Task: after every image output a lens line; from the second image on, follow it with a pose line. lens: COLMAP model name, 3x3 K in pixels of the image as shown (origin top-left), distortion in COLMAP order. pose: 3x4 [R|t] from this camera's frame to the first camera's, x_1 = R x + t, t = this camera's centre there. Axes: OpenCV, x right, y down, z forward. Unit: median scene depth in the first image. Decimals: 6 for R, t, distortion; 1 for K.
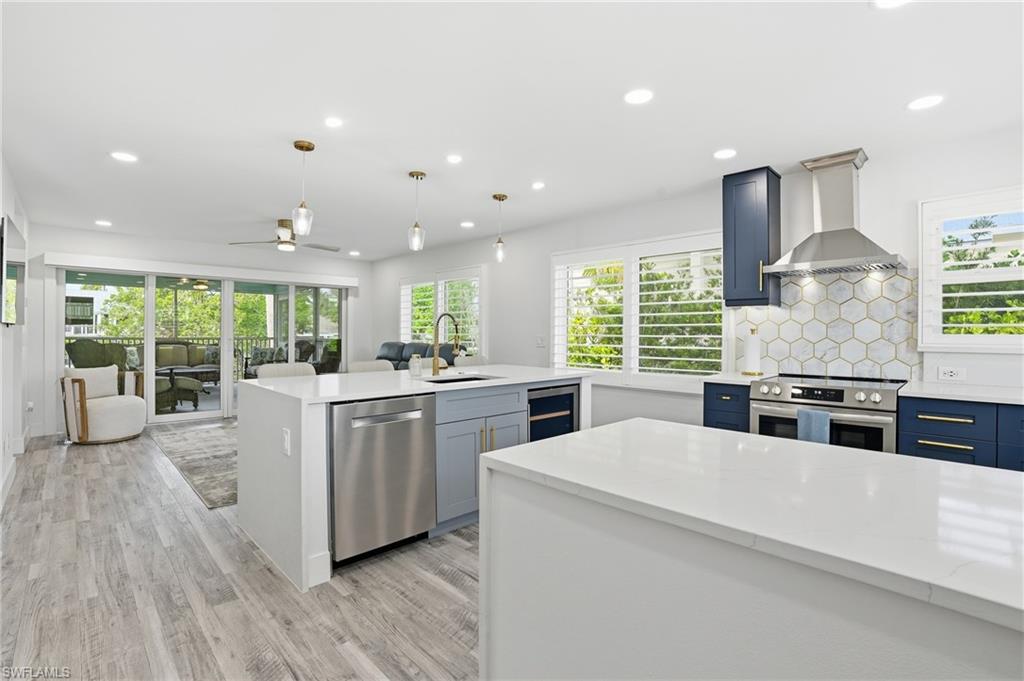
lens RADIAL K [[473.6, 0, 508.6], [0, 473.6, 333.8], [0, 0, 1]] dist [-0.071815, 0.024135]
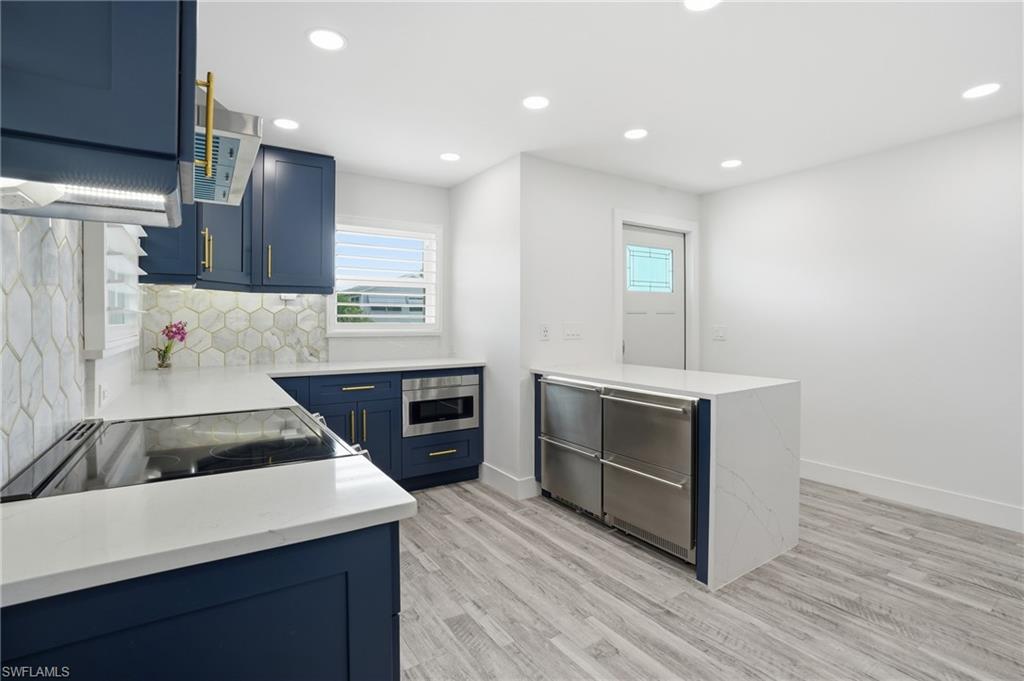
lens RADIAL K [[479.4, 0, 508.2], [0, 479.4, 321.2], [0, 0, 1]] dist [-0.072374, 0.024027]
pose [[-0.980949, -0.003778, 0.194228, 0.330100], [-0.003030, 0.999987, 0.004152, -0.006147], [-0.194241, 0.003484, -0.980948, 1.338072]]
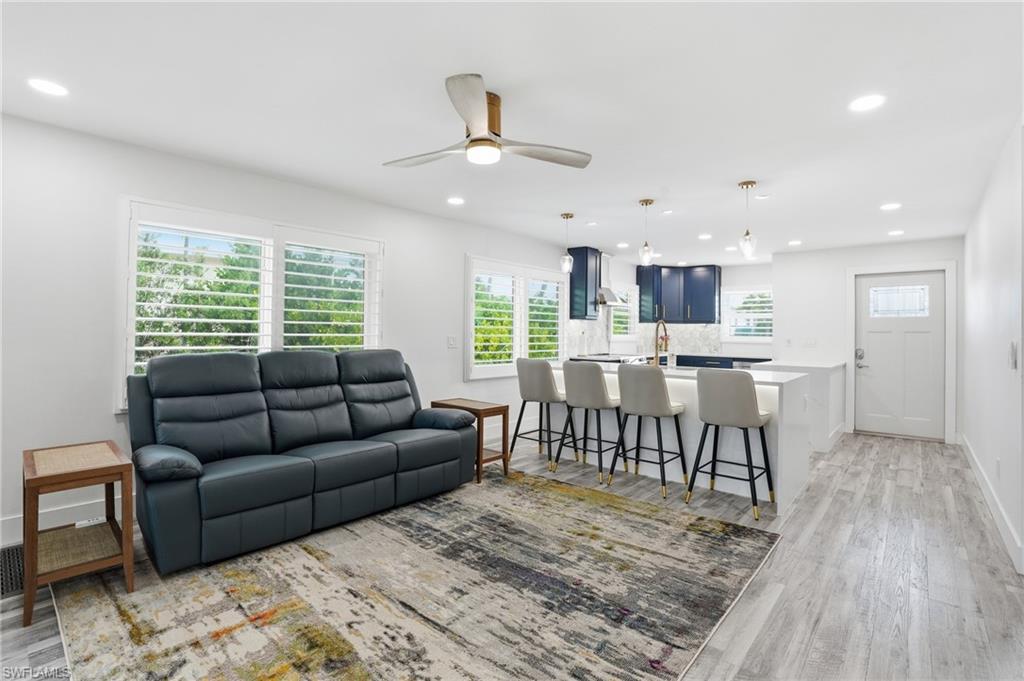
lens RADIAL K [[481.9, 0, 508.5], [0, 481.9, 327.9], [0, 0, 1]] dist [-0.070709, 0.024722]
pose [[-0.078684, 0.003801, 0.996892, -1.569546], [-0.010638, 0.999933, -0.004652, -0.016410], [-0.996843, -0.010971, -0.078638, 1.658230]]
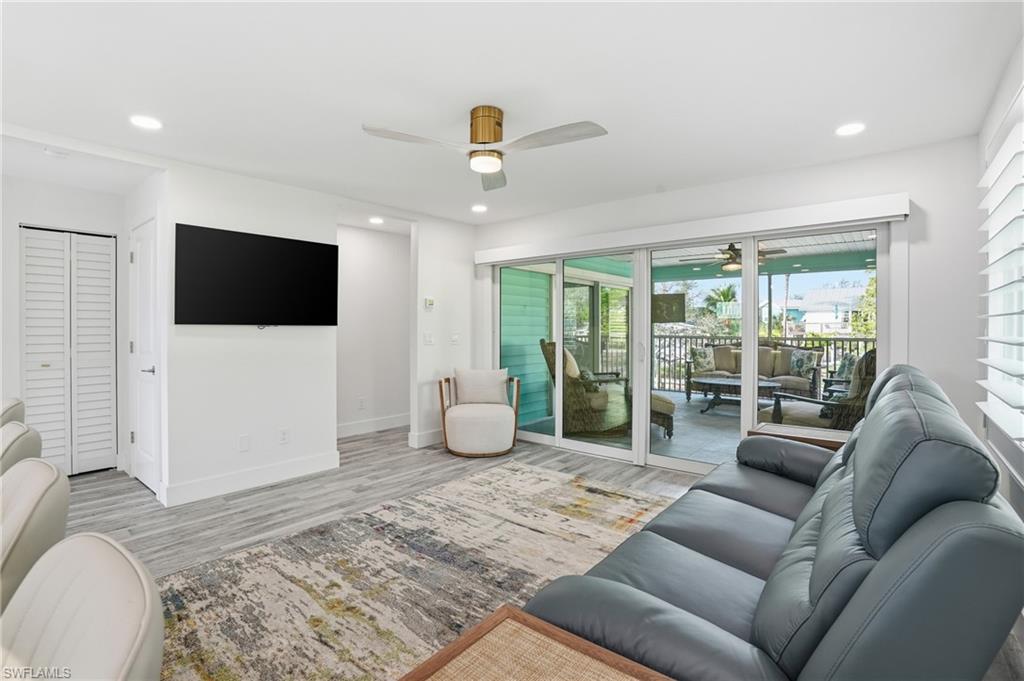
lens RADIAL K [[476.8, 0, 508.3], [0, 476.8, 329.0], [0, 0, 1]] dist [-0.069743, 0.024461]
pose [[0.101099, -0.002361, -0.994874, 0.049683], [-0.000047, 0.999997, -0.002378, -0.011691], [0.994876, 0.000287, 0.101099, 1.595403]]
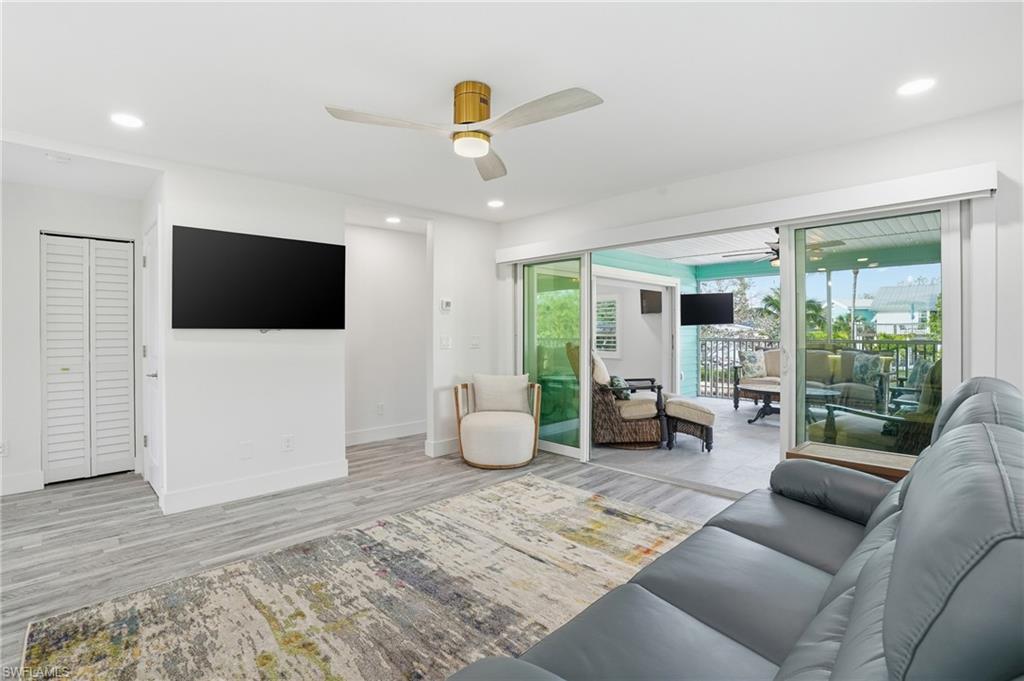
lens RADIAL K [[477.8, 0, 508.8], [0, 477.8, 332.5], [0, 0, 1]] dist [-0.067059, 0.022309]
pose [[-0.004107, -0.000365, -0.999992, -0.043168], [0.002756, 0.999996, -0.000376, -0.013352], [0.999988, -0.002758, -0.004106, 1.701136]]
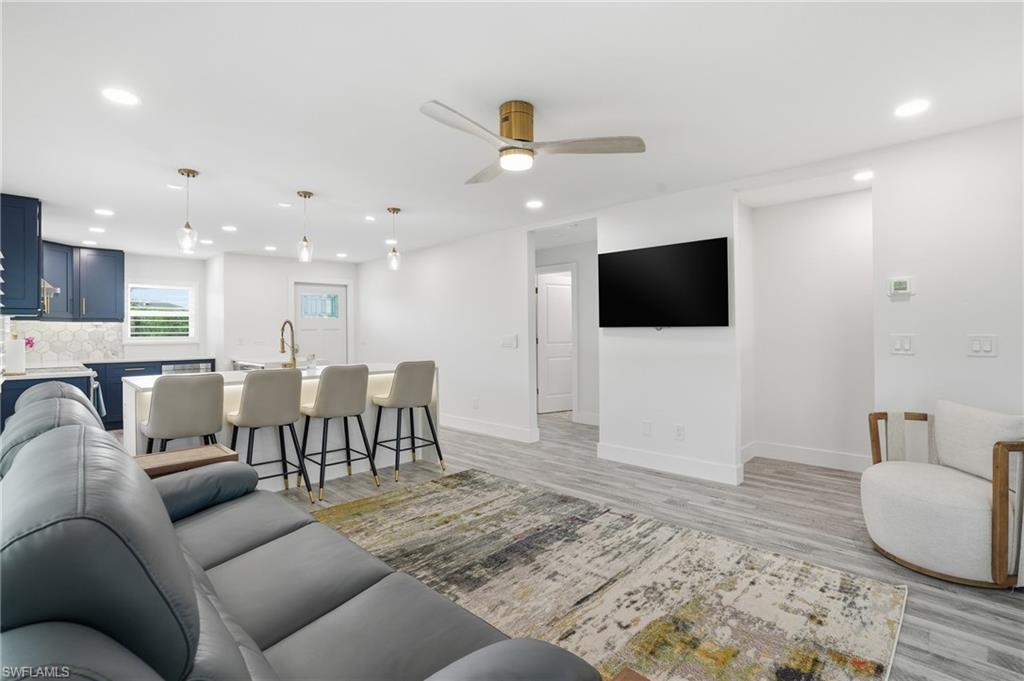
lens RADIAL K [[481.9, 0, 508.5], [0, 481.9, 327.9], [0, 0, 1]] dist [-0.070709, 0.024722]
pose [[-0.999838, 0.005585, -0.017116, -0.754360], [0.005667, 0.999972, -0.004788, -0.017708], [0.017089, -0.004884, -0.999842, 2.451255]]
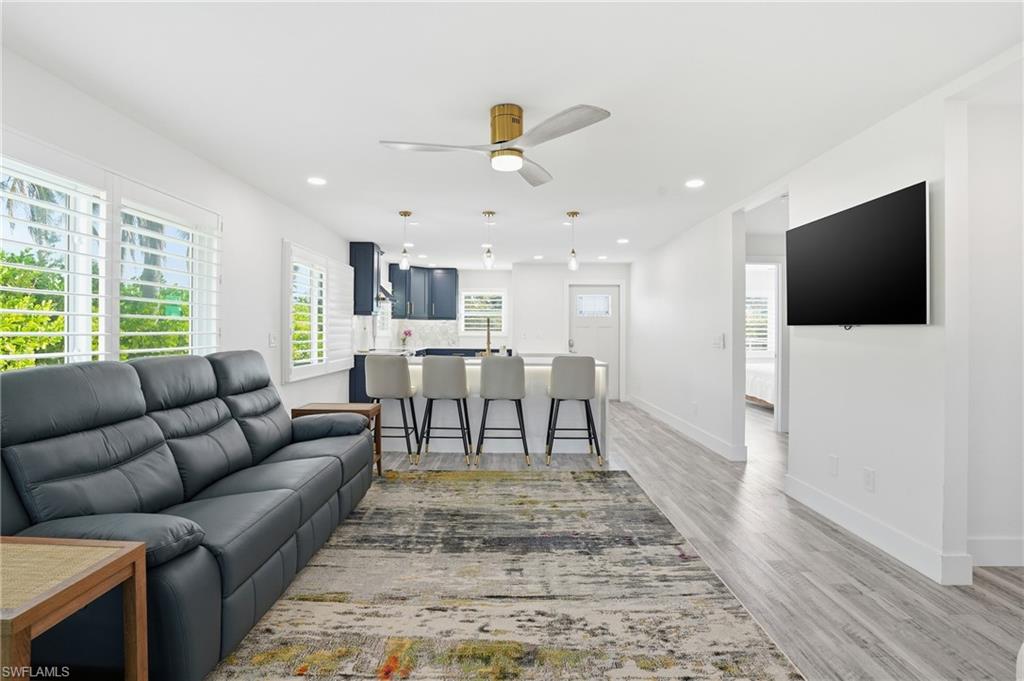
lens RADIAL K [[476.8, 0, 508.3], [0, 476.8, 329.0], [0, 0, 1]] dist [-0.069743, 0.024461]
pose [[-0.716731, -0.005535, 0.697328, -1.368544], [-0.007115, 0.999974, 0.000623, -0.012152], [-0.697313, -0.004515, -0.716752, 2.235219]]
